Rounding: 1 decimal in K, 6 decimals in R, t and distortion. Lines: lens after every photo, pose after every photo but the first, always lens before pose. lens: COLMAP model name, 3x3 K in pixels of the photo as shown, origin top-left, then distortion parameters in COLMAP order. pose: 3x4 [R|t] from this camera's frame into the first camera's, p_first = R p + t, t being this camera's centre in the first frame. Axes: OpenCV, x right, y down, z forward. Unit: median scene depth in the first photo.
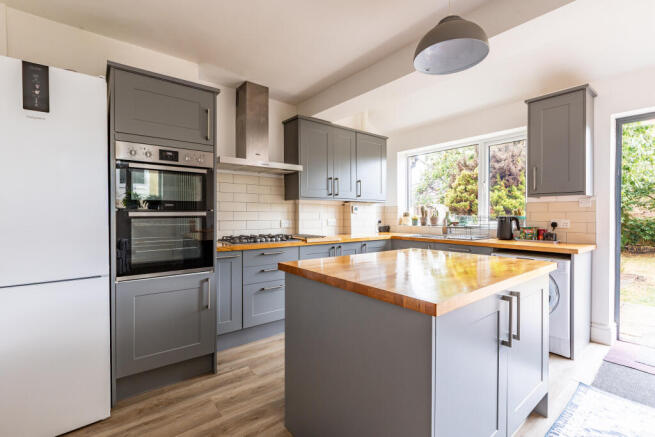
lens RADIAL K [[297.2, 0, 328.1], [0, 297.2, 212.1], [0, 0, 1]] dist [0.000454, 0.000072]
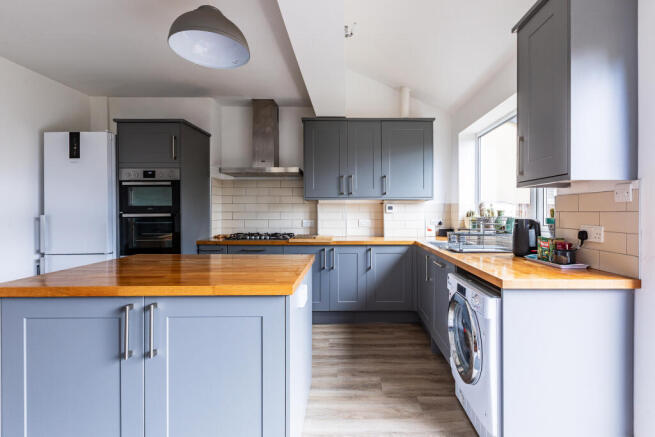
lens RADIAL K [[307.3, 0, 350.5], [0, 307.3, 212.1], [0, 0, 1]] dist [-0.000619, -0.000089]
pose [[0.784706, -0.002954, -0.619861, 0.674126], [0.006905, 0.999968, 0.003976, -0.004448], [0.619830, -0.007400, 0.784701, 0.260040]]
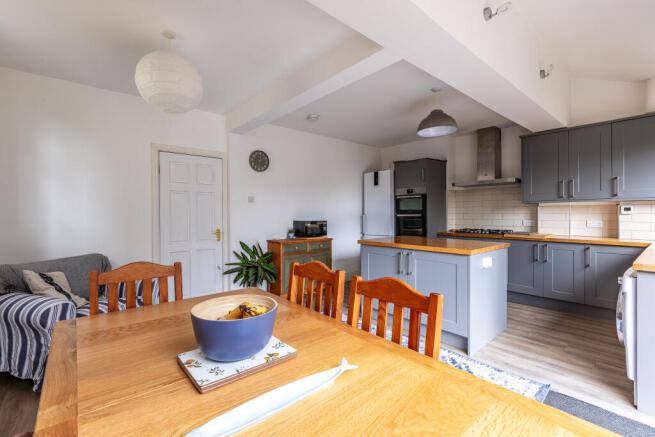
lens RADIAL K [[290.7, 0, 319.4], [0, 290.7, 215.7], [0, 0, 1]] dist [0.000235, 0.000060]
pose [[0.015291, 0.005570, -0.999868, 1.090789], [0.008269, 0.999950, 0.005697, -0.005835], [0.999849, -0.008355, 0.015244, 0.128550]]
